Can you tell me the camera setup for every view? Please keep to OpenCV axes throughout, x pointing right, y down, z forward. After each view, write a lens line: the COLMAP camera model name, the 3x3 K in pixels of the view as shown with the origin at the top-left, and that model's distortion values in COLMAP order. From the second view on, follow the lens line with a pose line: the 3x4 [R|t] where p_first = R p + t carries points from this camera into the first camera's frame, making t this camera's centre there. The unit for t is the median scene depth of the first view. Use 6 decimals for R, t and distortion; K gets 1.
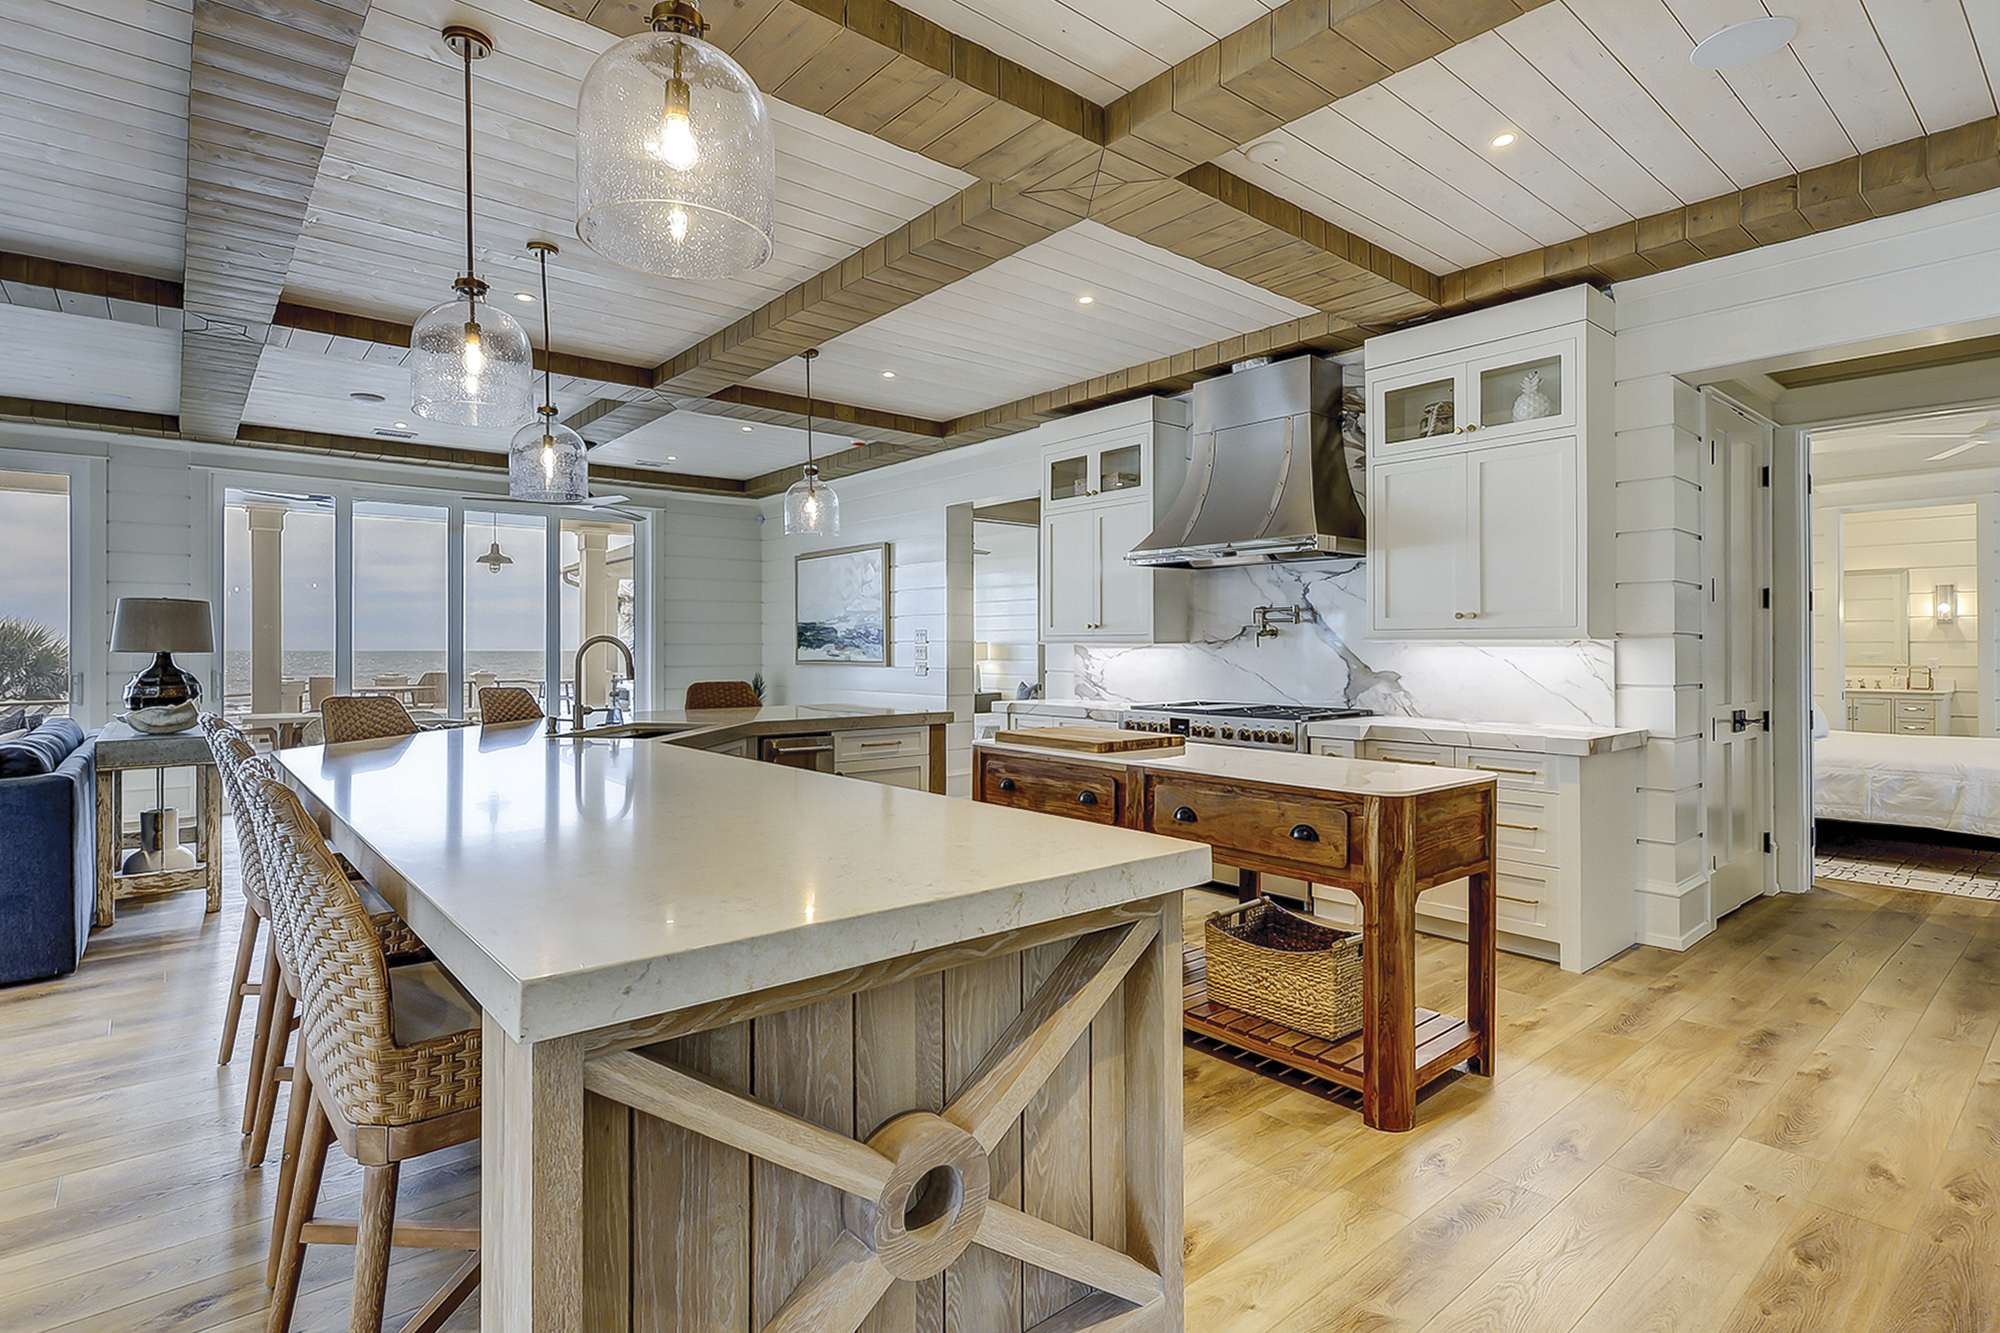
lens RADIAL K [[978.1, 0, 989.0], [0, 978.1, 656.5], [0, 0, 1]] dist [-0.002577, 0.001780]
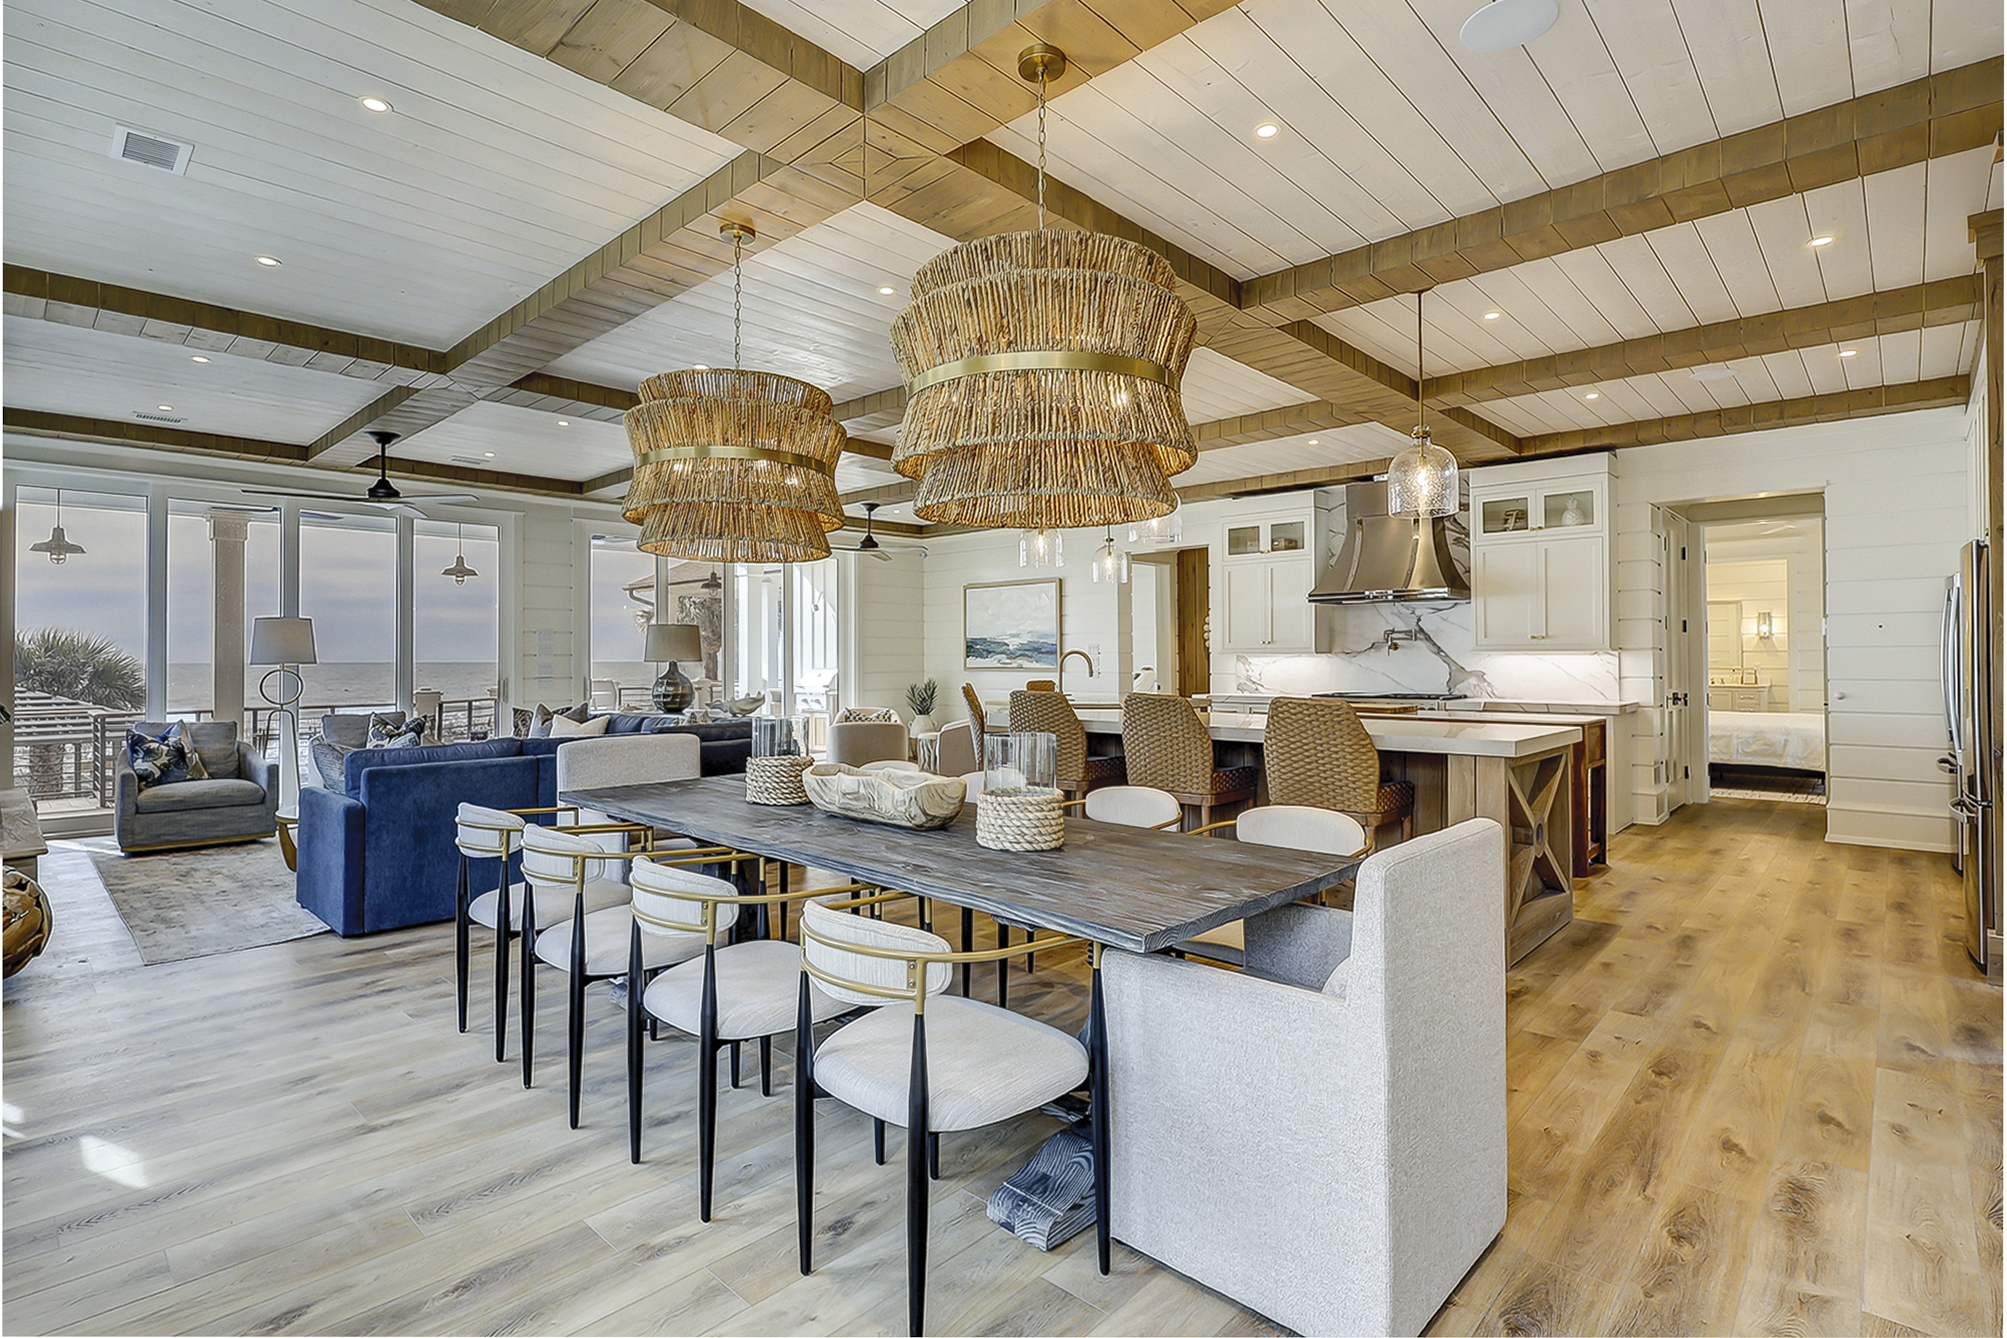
lens RADIAL K [[981.6, 0, 1001.1], [0, 981.6, 658.8], [0, 0, 1]] dist [-0.002577, 0.001780]
pose [[0.991024, -0.002780, 0.133659, -0.553201], [0.003851, 0.999962, -0.007758, 0.004448], [-0.133632, 0.008203, 0.990997, -0.475170]]
